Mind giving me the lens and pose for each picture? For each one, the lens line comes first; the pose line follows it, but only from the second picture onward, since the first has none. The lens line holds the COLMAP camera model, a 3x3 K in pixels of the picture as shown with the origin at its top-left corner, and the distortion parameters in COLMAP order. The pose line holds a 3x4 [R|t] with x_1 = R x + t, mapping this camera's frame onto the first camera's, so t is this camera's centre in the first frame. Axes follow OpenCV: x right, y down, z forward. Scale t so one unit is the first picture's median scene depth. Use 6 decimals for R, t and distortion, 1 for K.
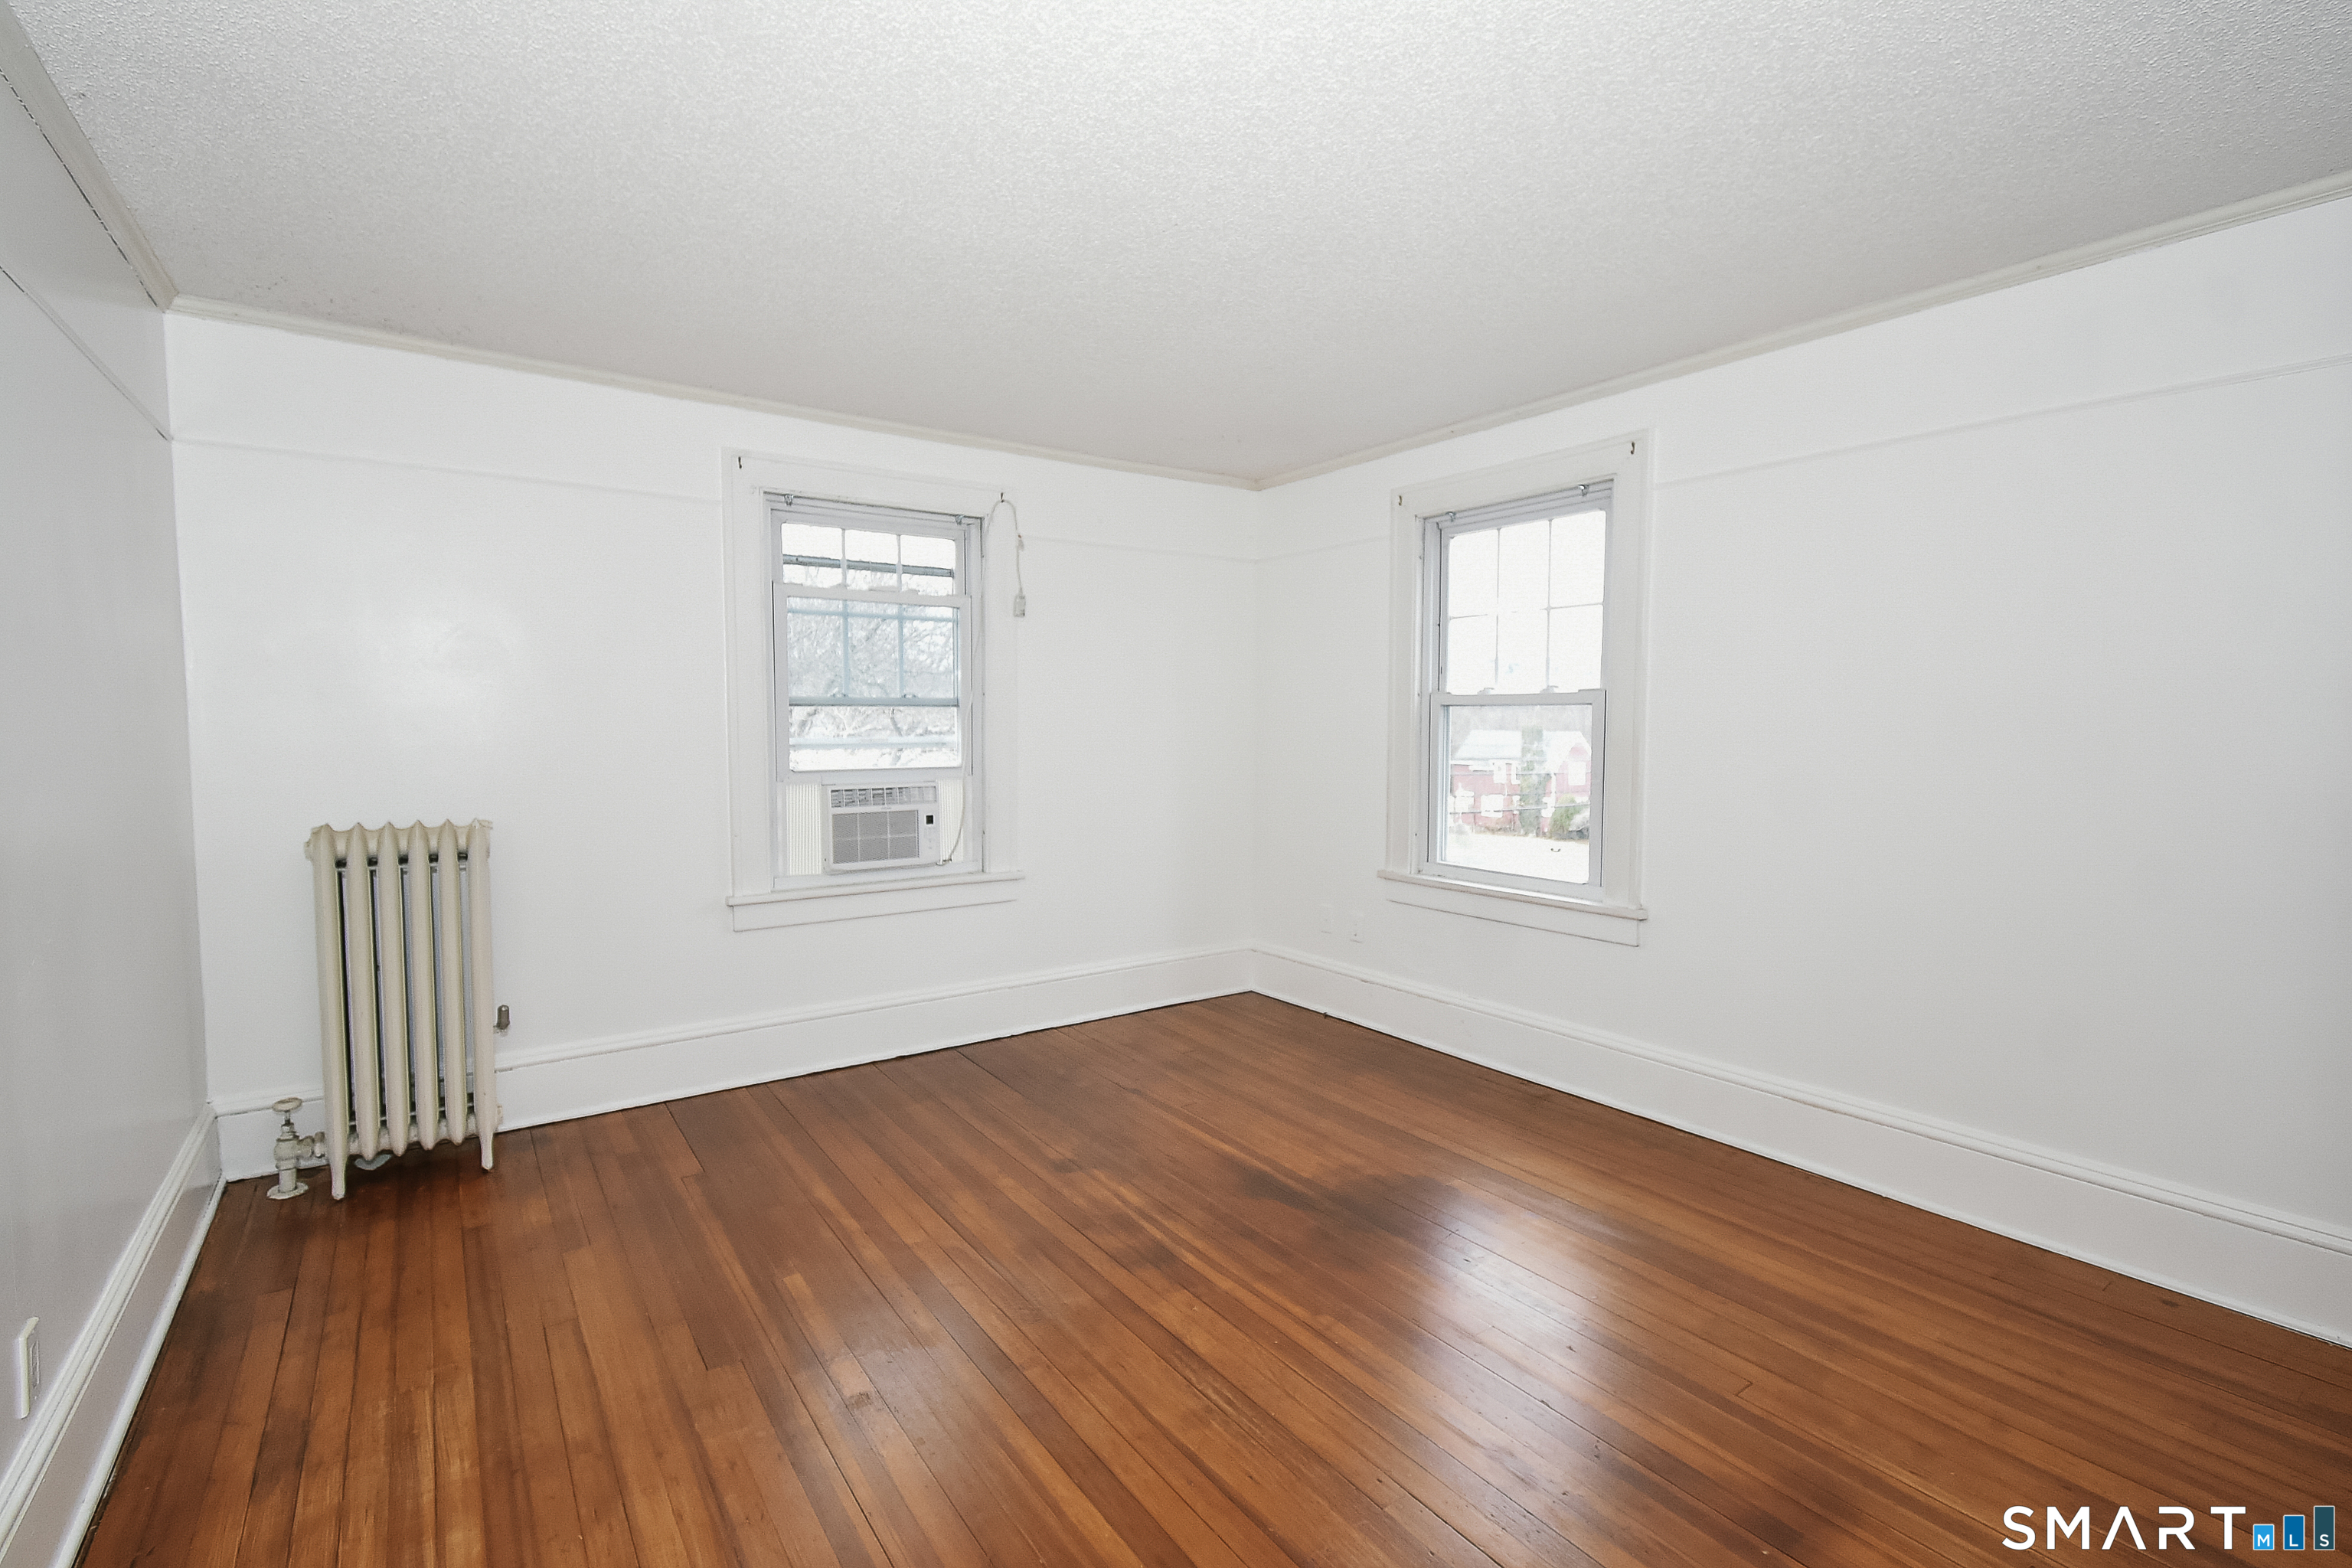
lens RADIAL K [[1047.8, 0, 1179.9], [0, 1047.8, 786.6], [0, 0, 1]] dist [0.006009, -0.000194]
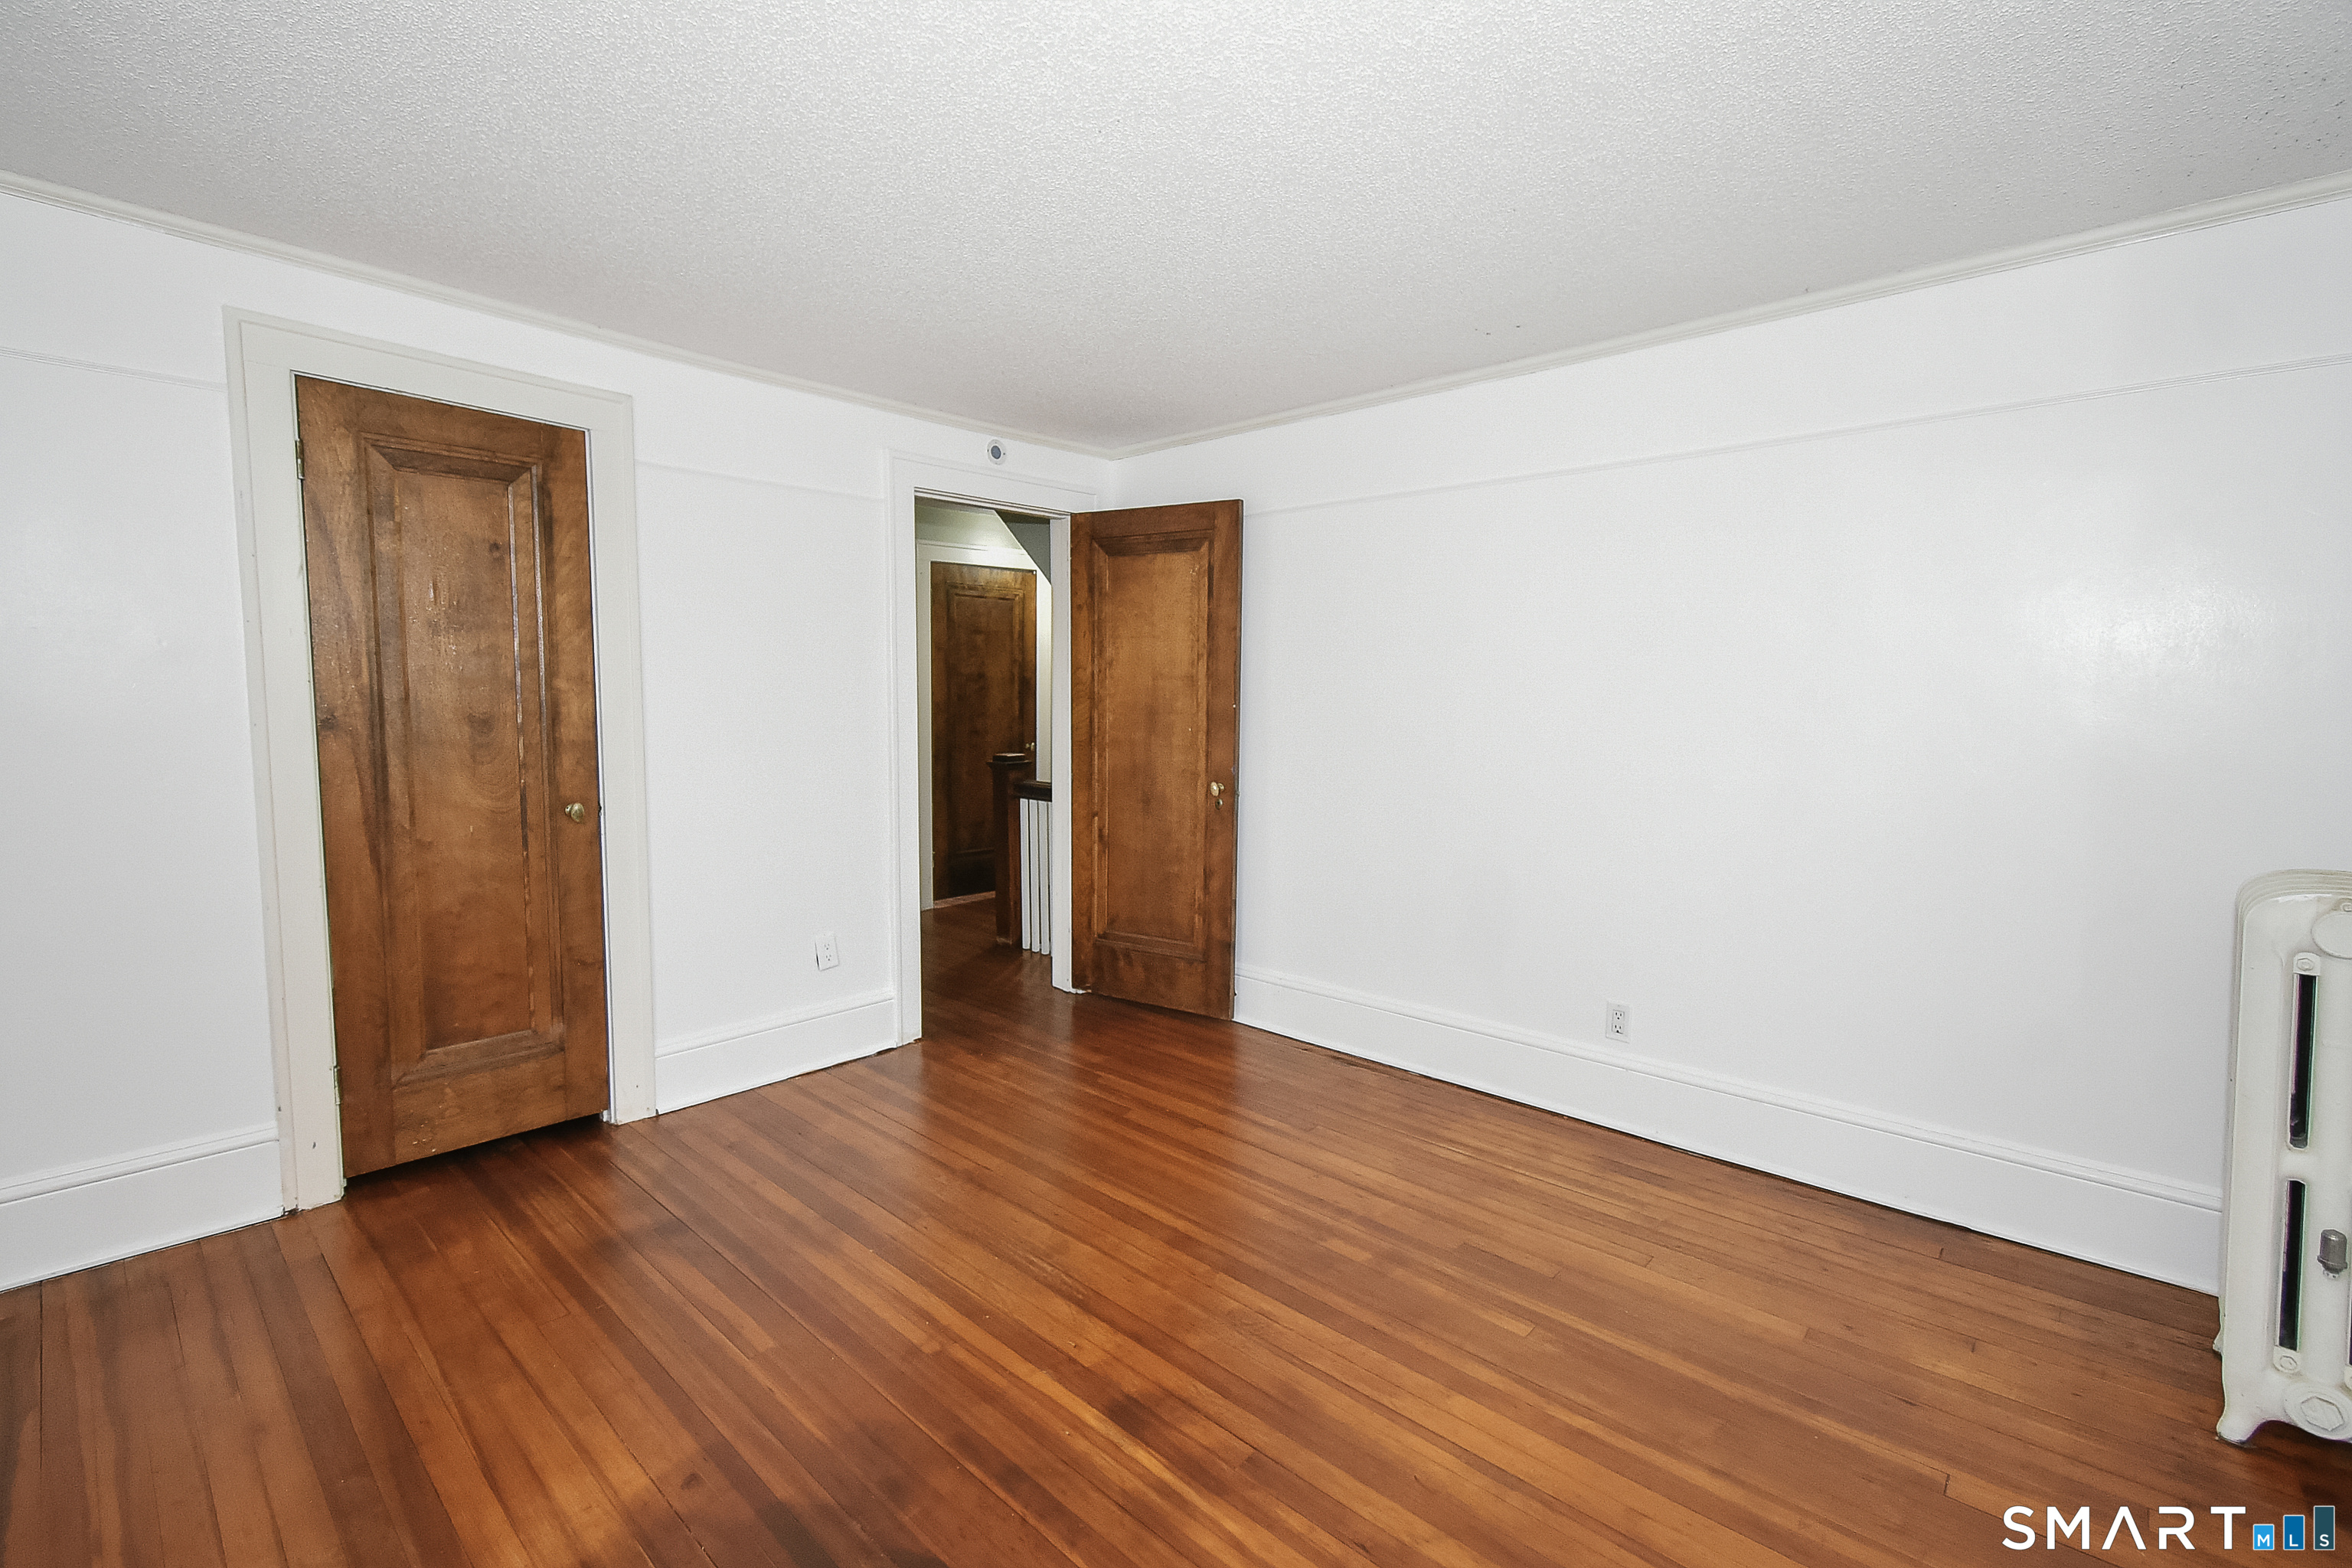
lens RADIAL K [[1047.8, 0, 1170.9], [0, 1047.8, 773.9], [0, 0, 1]] dist [0.006009, -0.000194]
pose [[-0.979964, 0.005540, -0.199096, 0.110923], [-0.025254, 0.988089, 0.151799, -0.140554], [0.197565, 0.153785, -0.968152, 1.833899]]
